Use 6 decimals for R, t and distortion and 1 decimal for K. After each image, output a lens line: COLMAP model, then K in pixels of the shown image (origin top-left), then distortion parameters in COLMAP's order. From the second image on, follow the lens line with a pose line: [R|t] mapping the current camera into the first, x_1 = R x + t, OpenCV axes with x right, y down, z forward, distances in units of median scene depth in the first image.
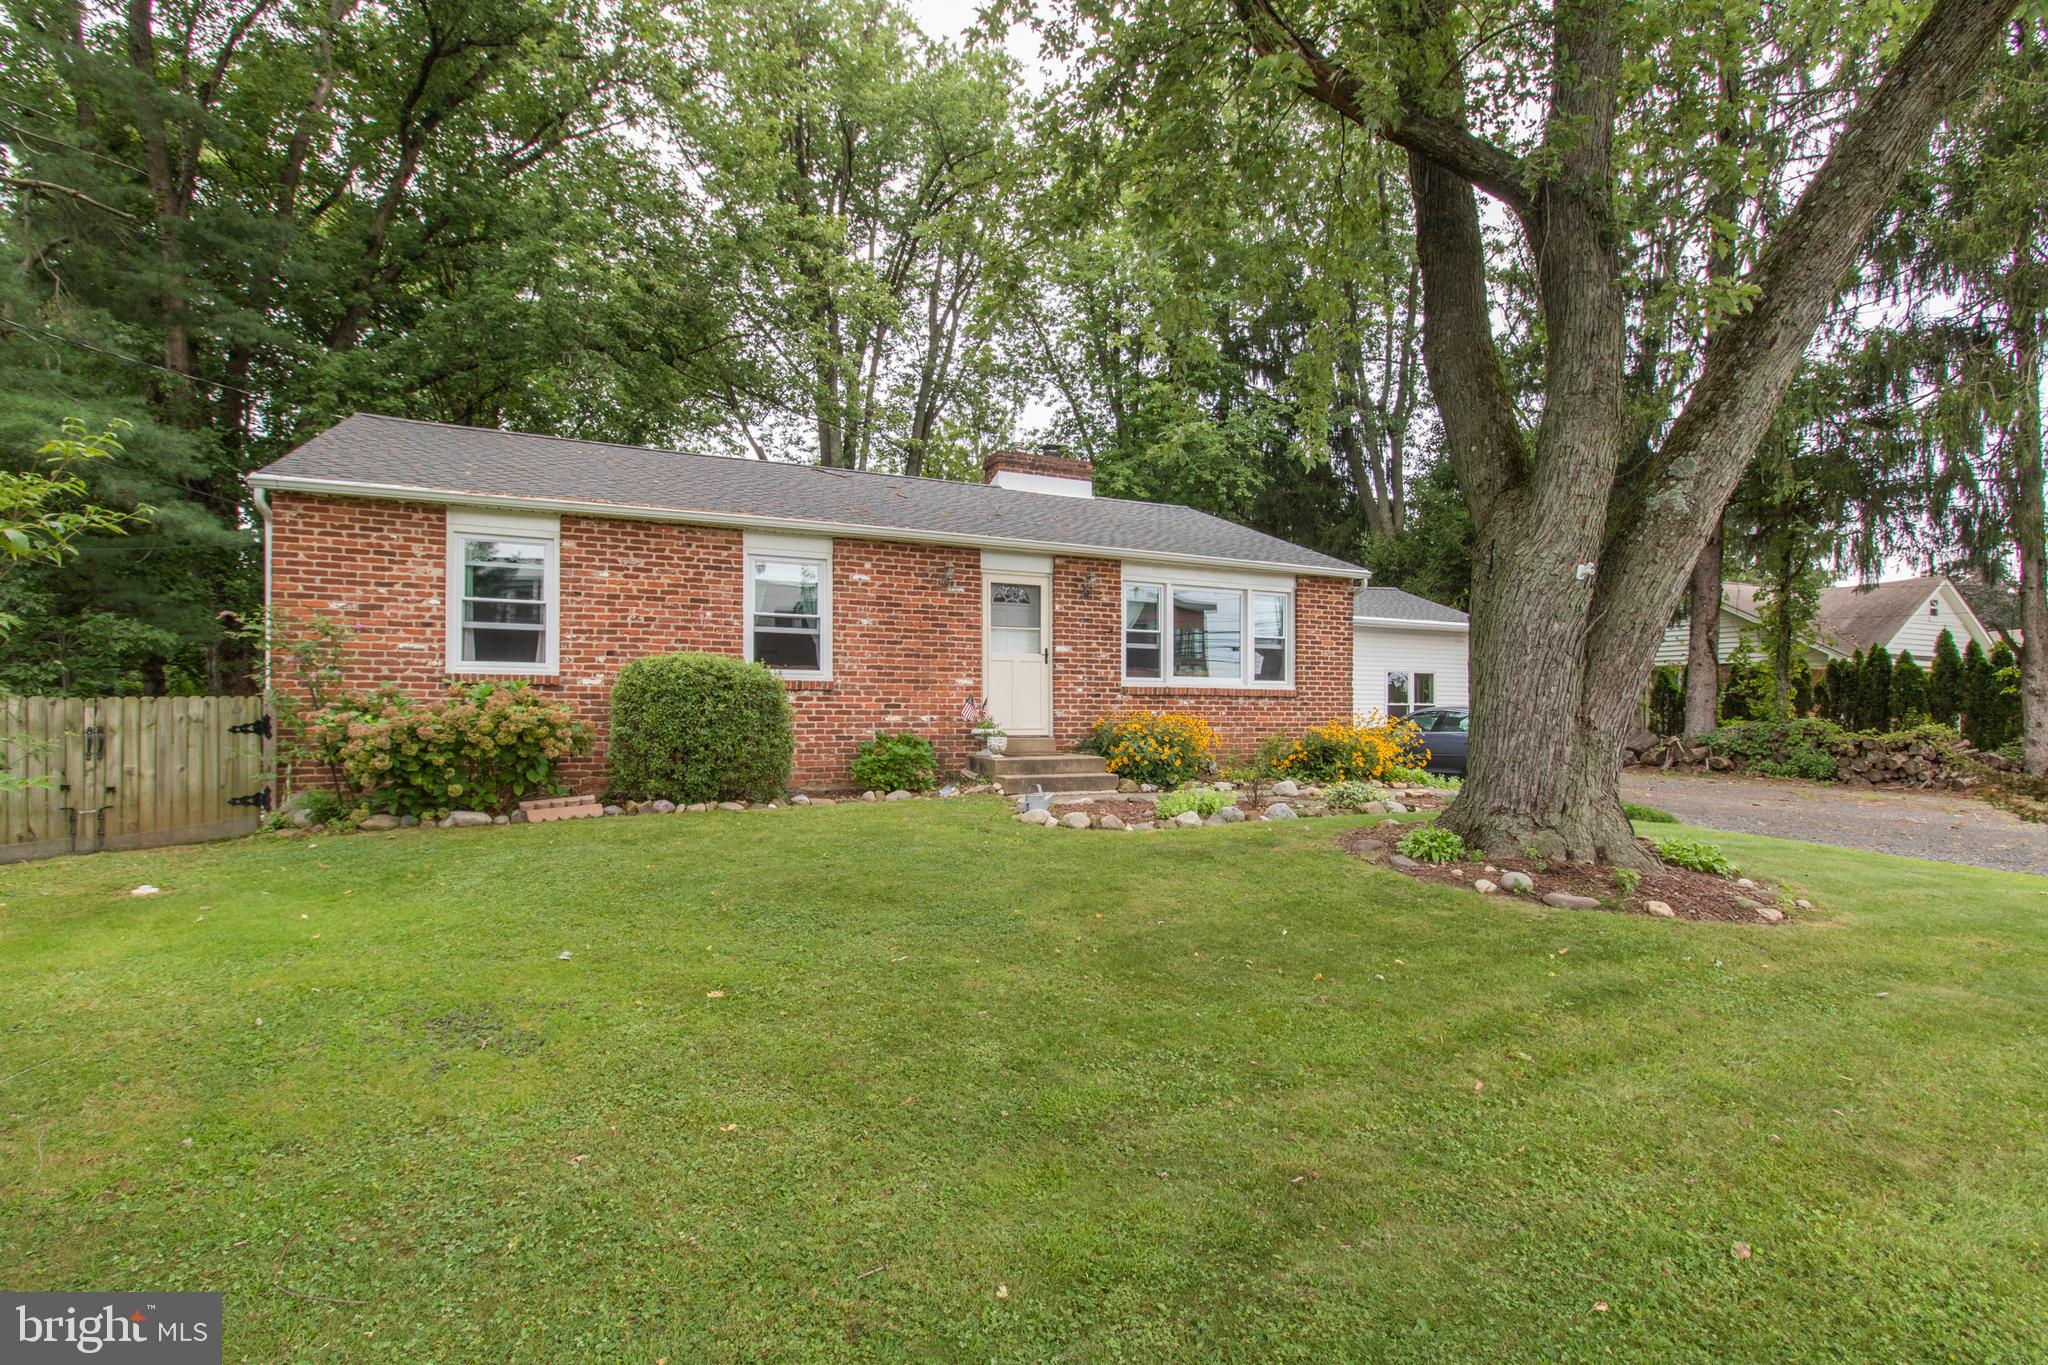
lens RADIAL K [[988.7, 0, 1023.2], [0, 988.7, 696.1], [0, 0, 1]] dist [0.002402, 0.000136]
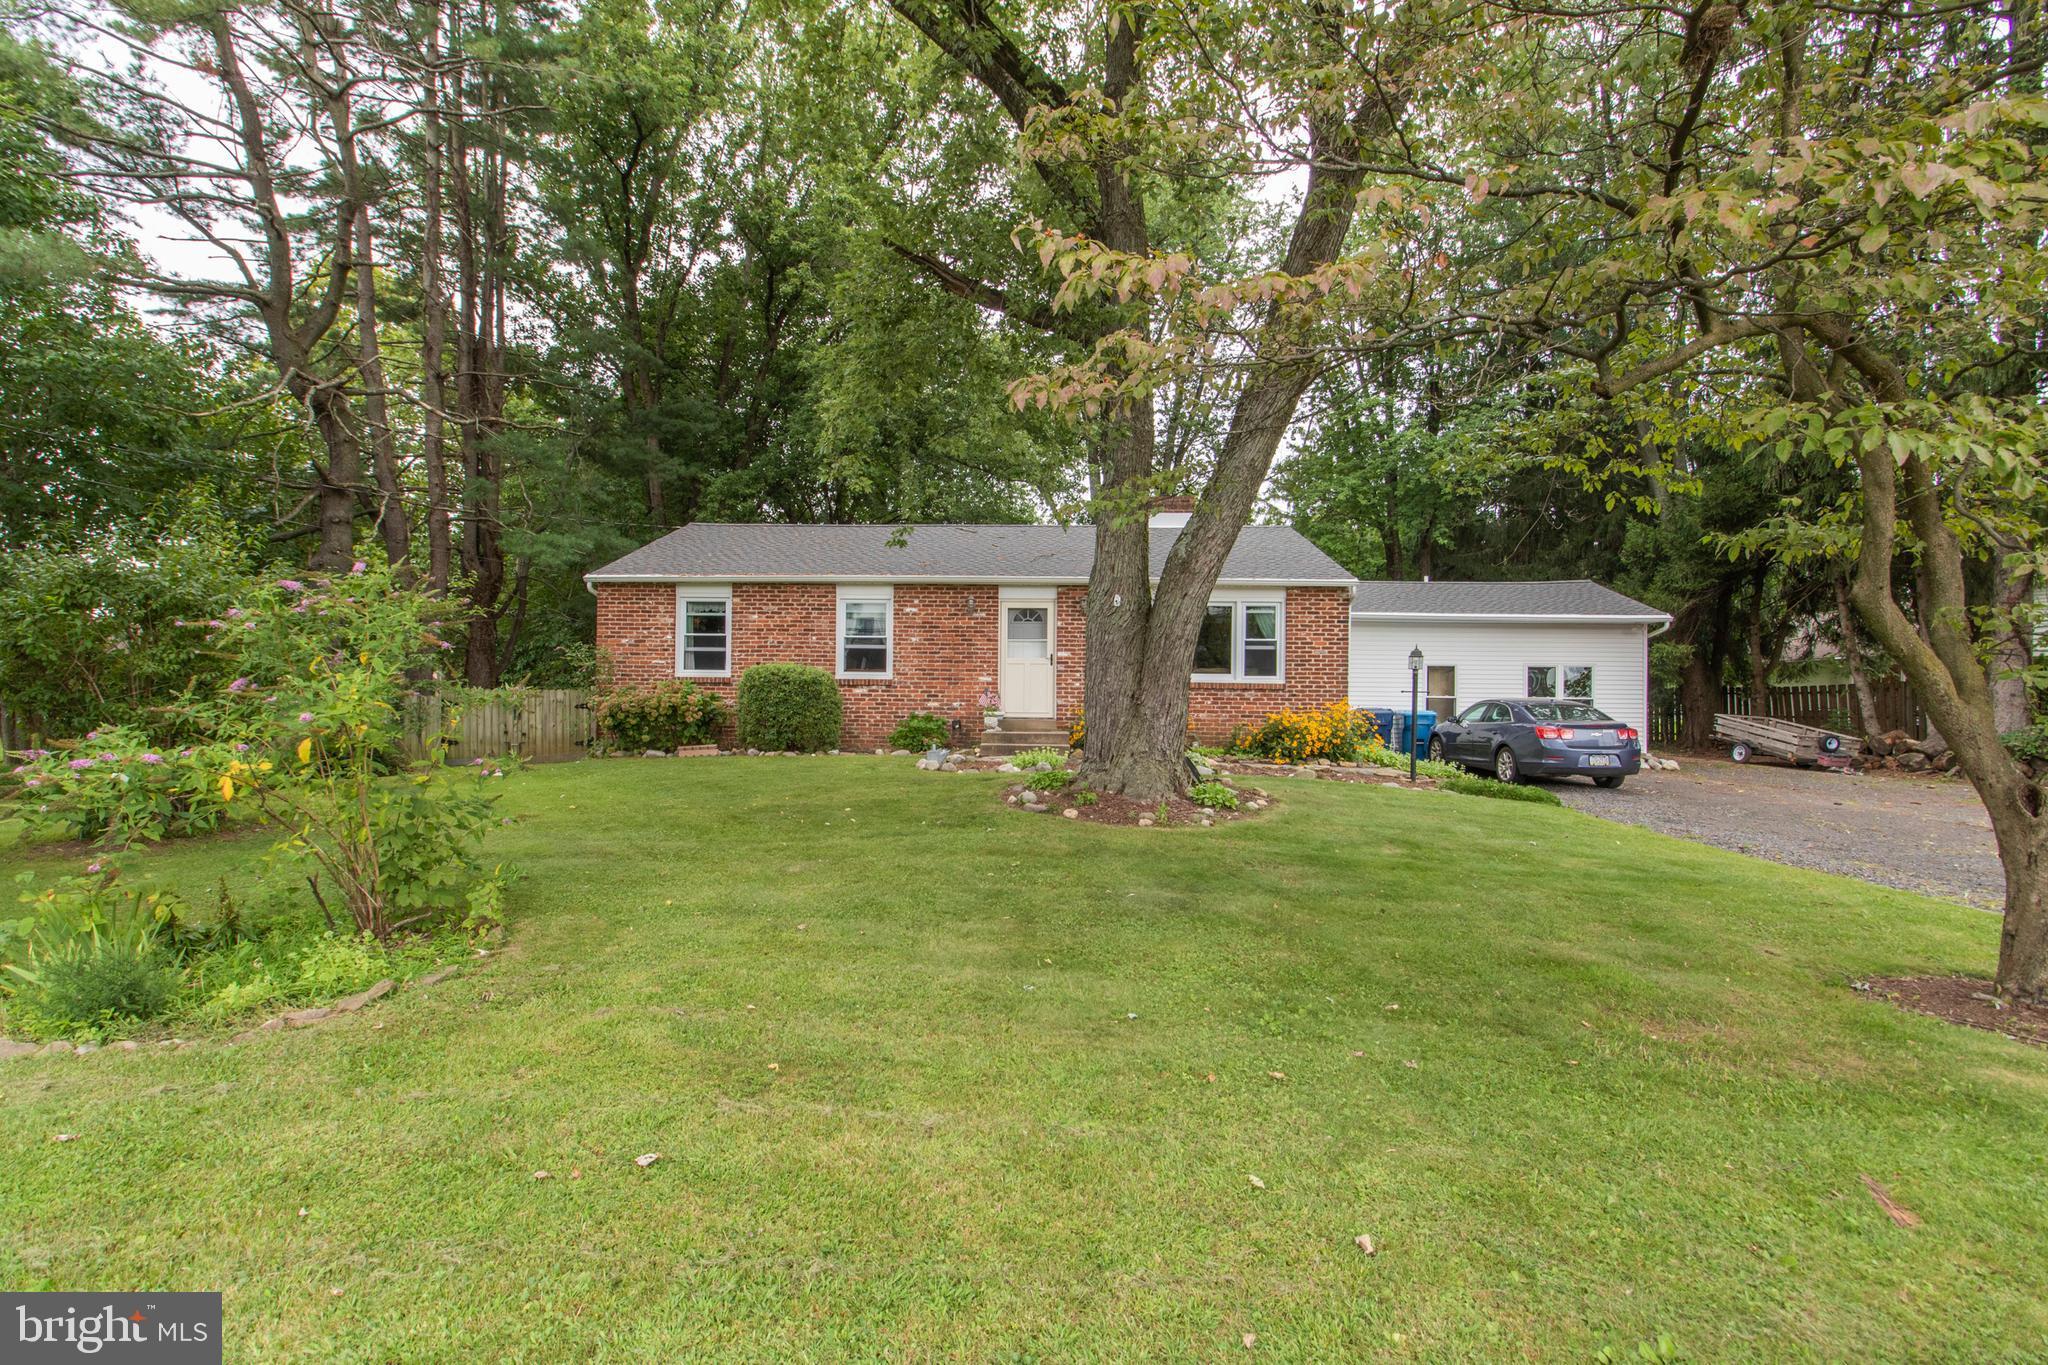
lens RADIAL K [[988.7, 0, 1037.9], [0, 988.7, 682.6], [0, 0, 1]] dist [0.002402, 0.000136]
pose [[0.887487, -0.007927, -0.460764, 0.705807], [0.000926, 0.999881, -0.015419, 0.013606], [0.460831, 0.013258, 0.887389, -0.244141]]
